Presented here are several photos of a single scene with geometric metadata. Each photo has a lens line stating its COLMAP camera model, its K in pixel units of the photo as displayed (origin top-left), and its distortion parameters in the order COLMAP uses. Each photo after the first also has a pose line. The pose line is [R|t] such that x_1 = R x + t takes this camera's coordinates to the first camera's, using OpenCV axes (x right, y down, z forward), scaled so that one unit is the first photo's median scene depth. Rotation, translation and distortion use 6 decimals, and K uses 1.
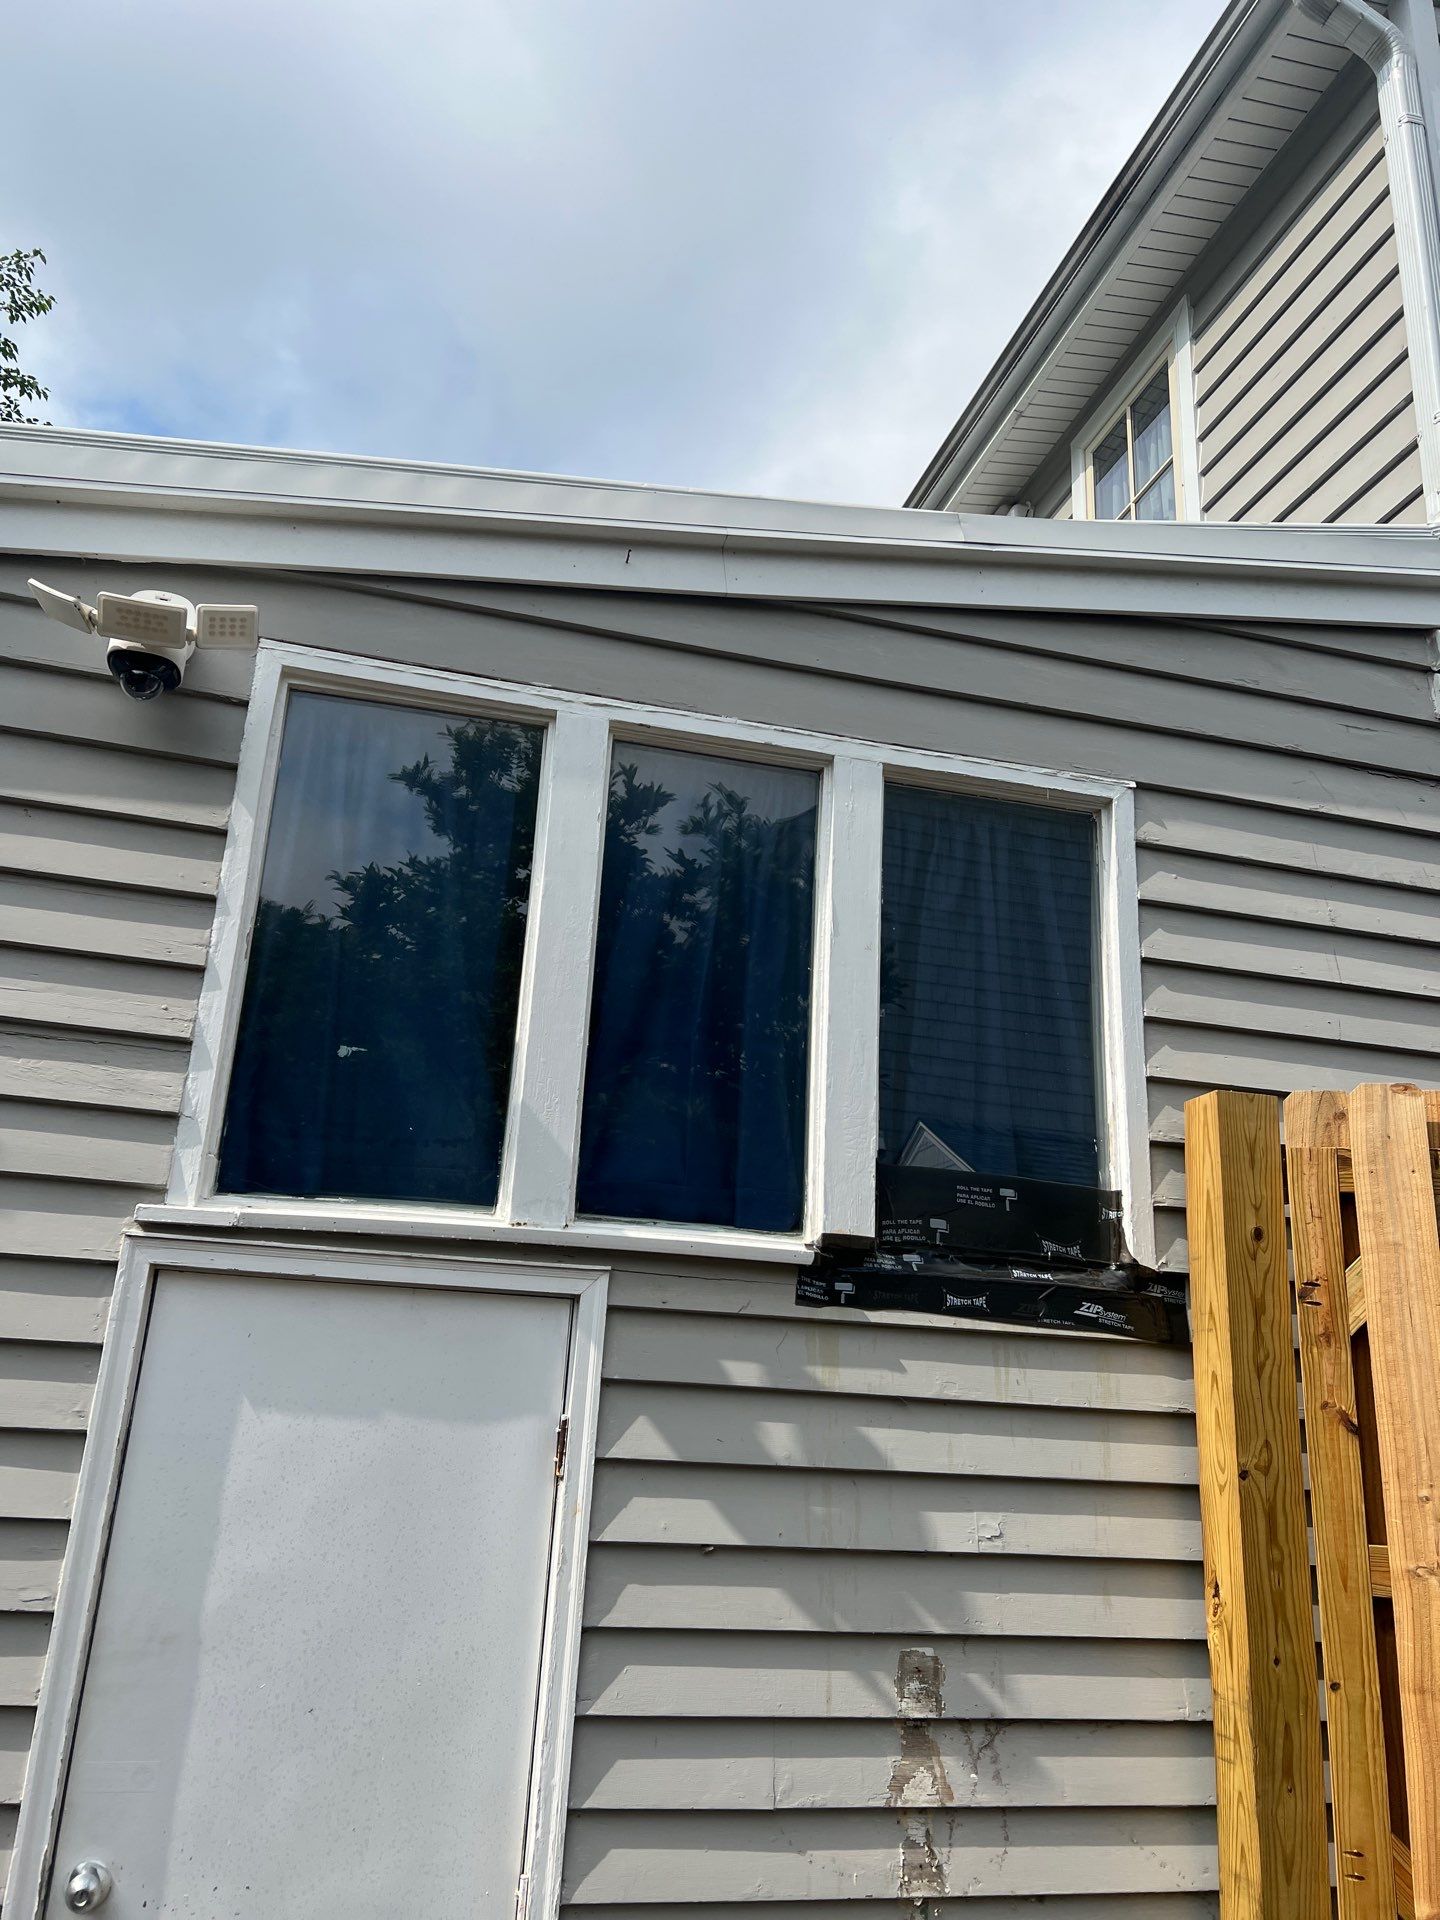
lens RADIAL K [[1457.2, 0, 718.2], [0, 1457.2, 953.4], [0, 0, 1]] dist [0.000215, -0.010751]
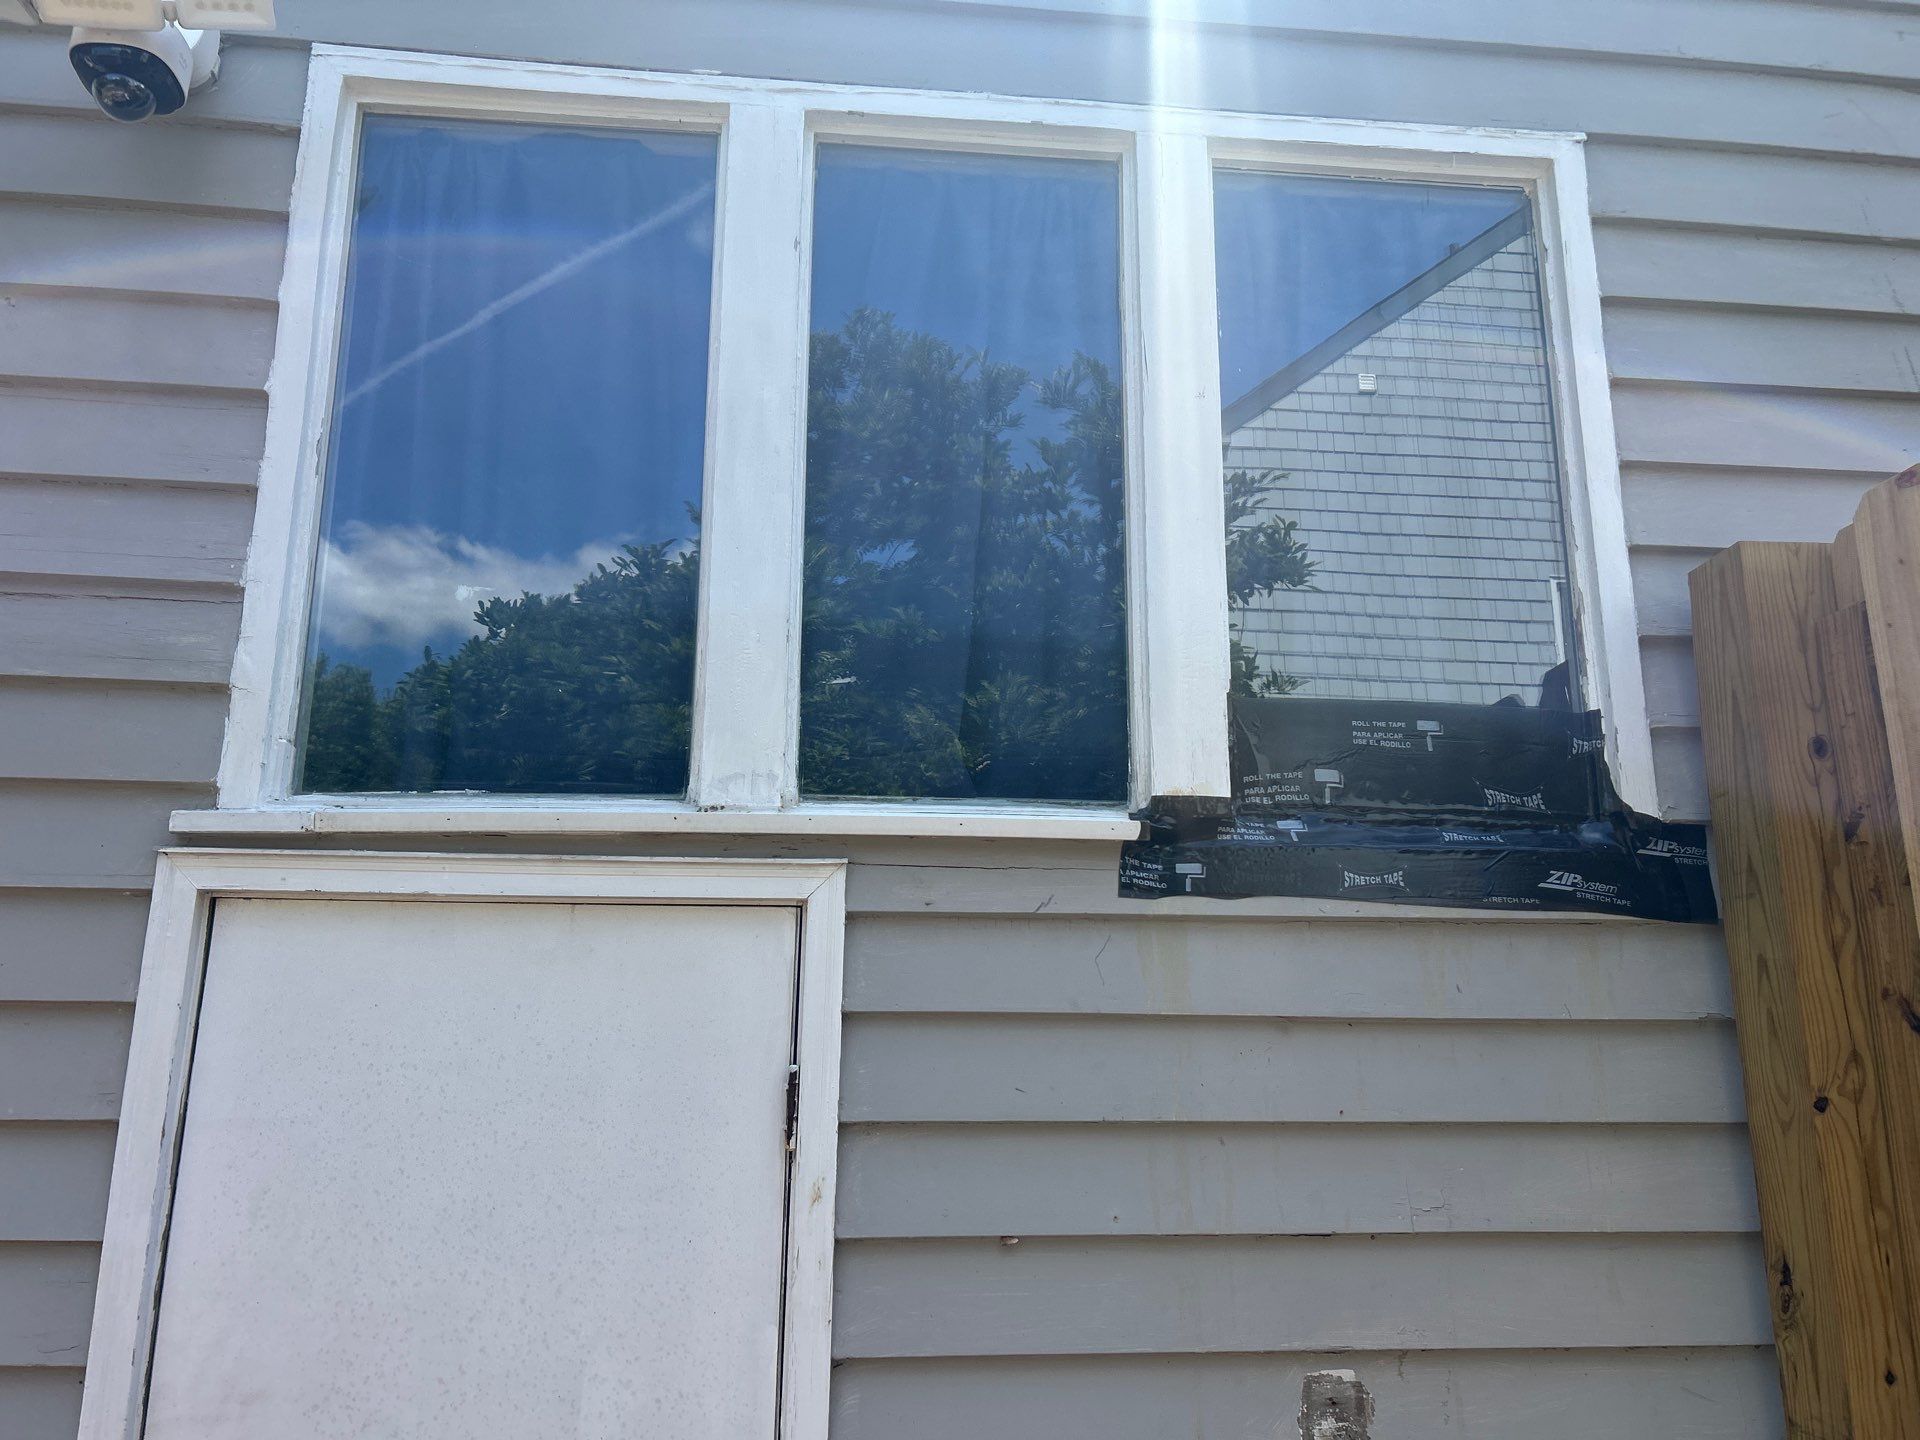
lens RADIAL K [[1470.9, 0, 965.5], [0, 1470.9, 750.5], [0, 0, 1]] dist [0.005056, -0.003486]
pose [[0.986608, -0.082310, -0.140822, 0.085996], [0.092832, 0.993229, 0.069846, 0.115909], [0.134119, -0.081984, 0.987568, 0.301266]]
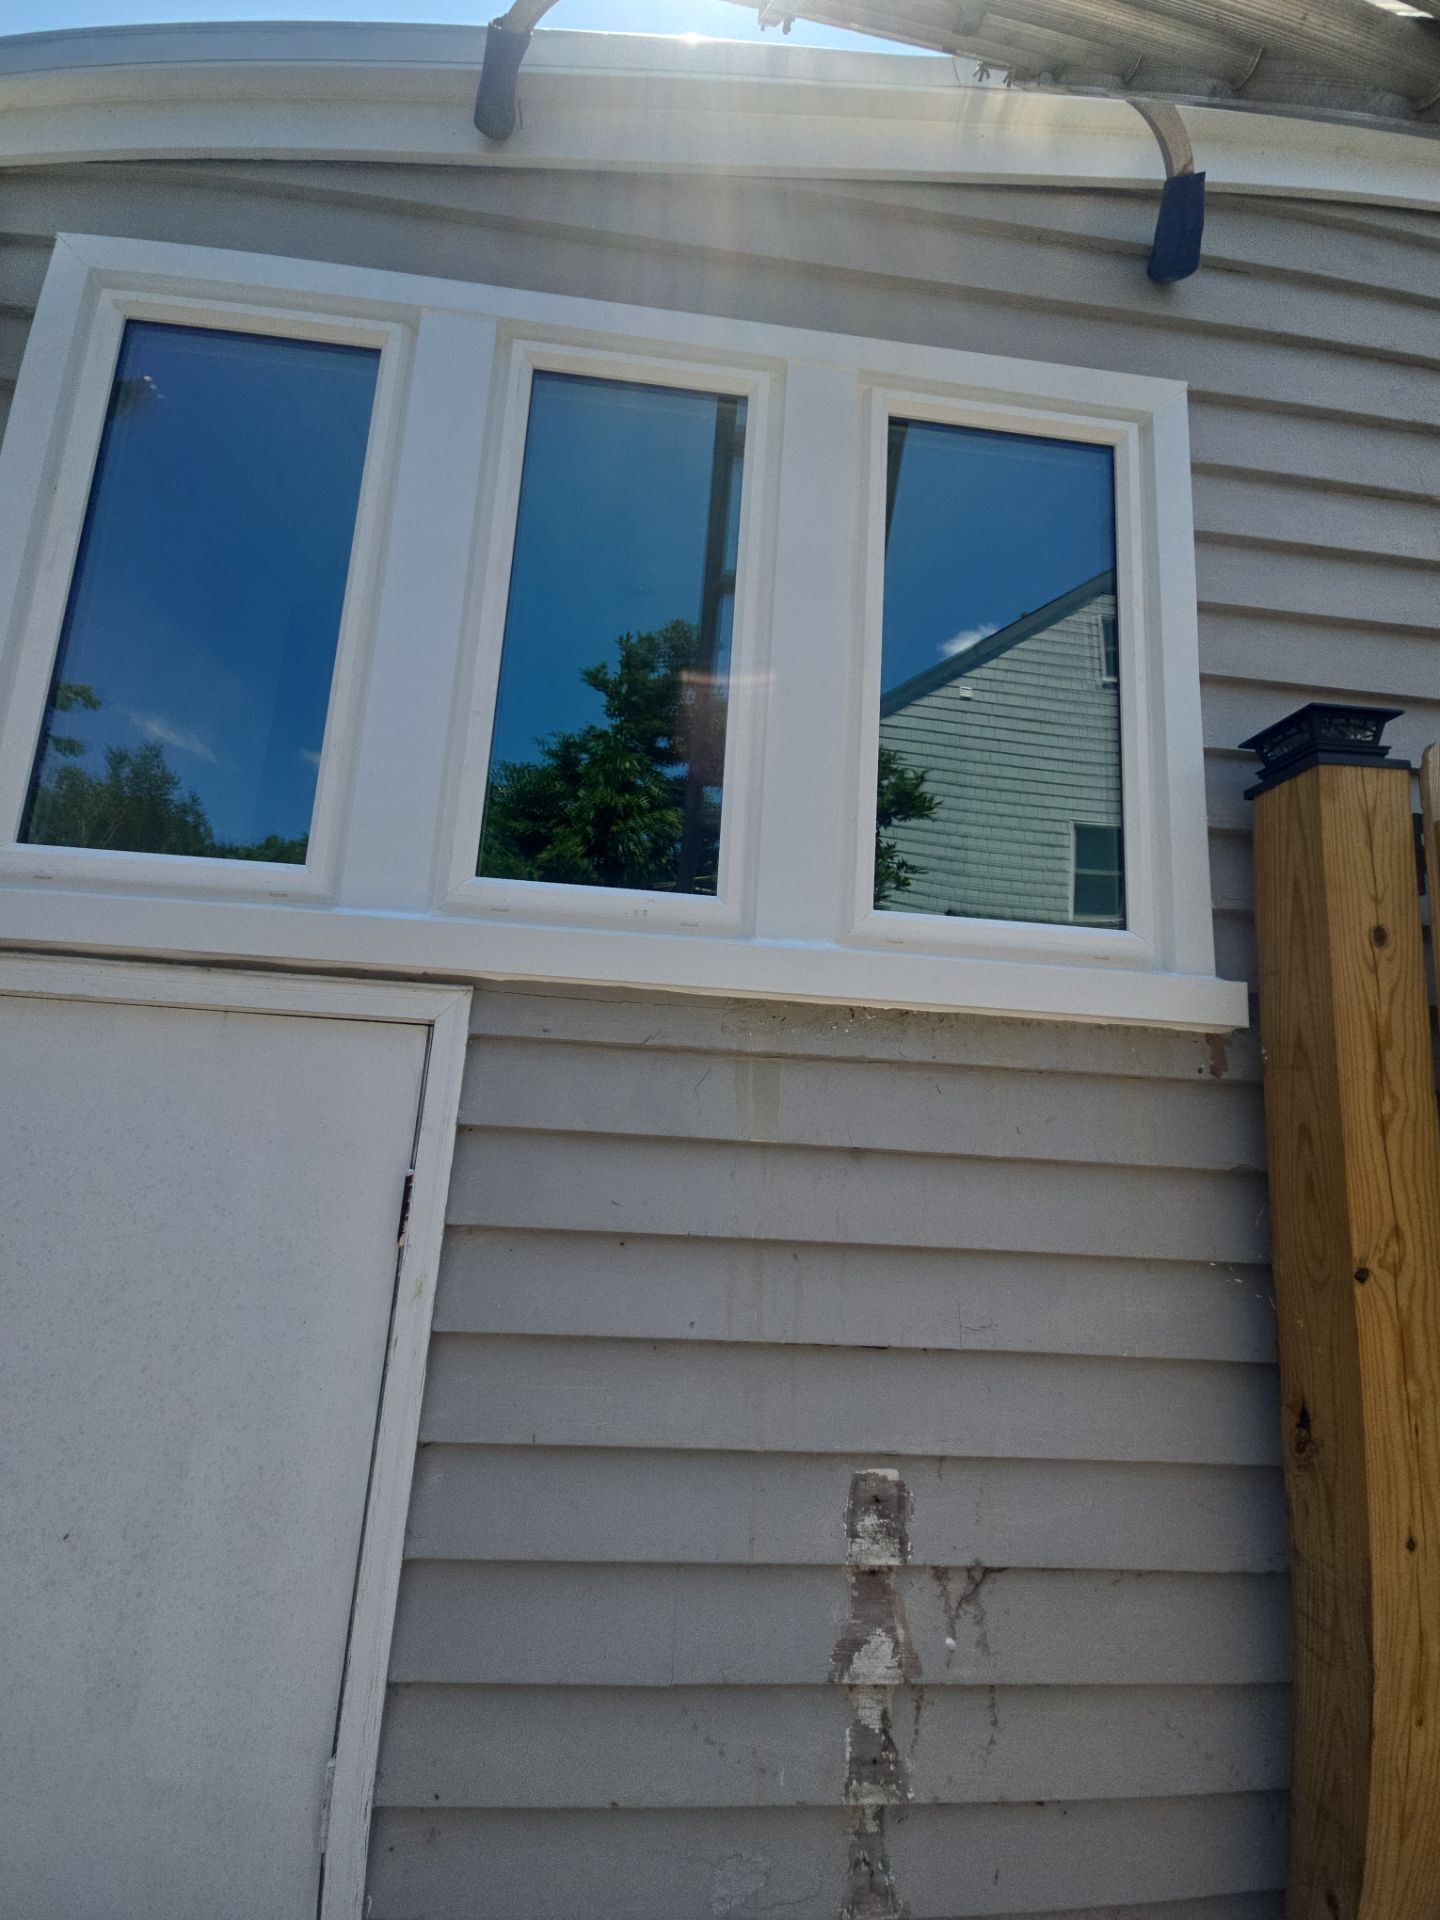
lens RADIAL K [[770.2, 0, 720.0], [0, 770.2, 960.0], [0, 0, 1]] dist [0.000216, -0.000368]
pose [[0.985155, -0.015105, -0.171002, 0.124964], [0.038577, 0.990124, 0.134782, 0.147446], [0.167277, -0.139378, 0.976008, 0.606836]]
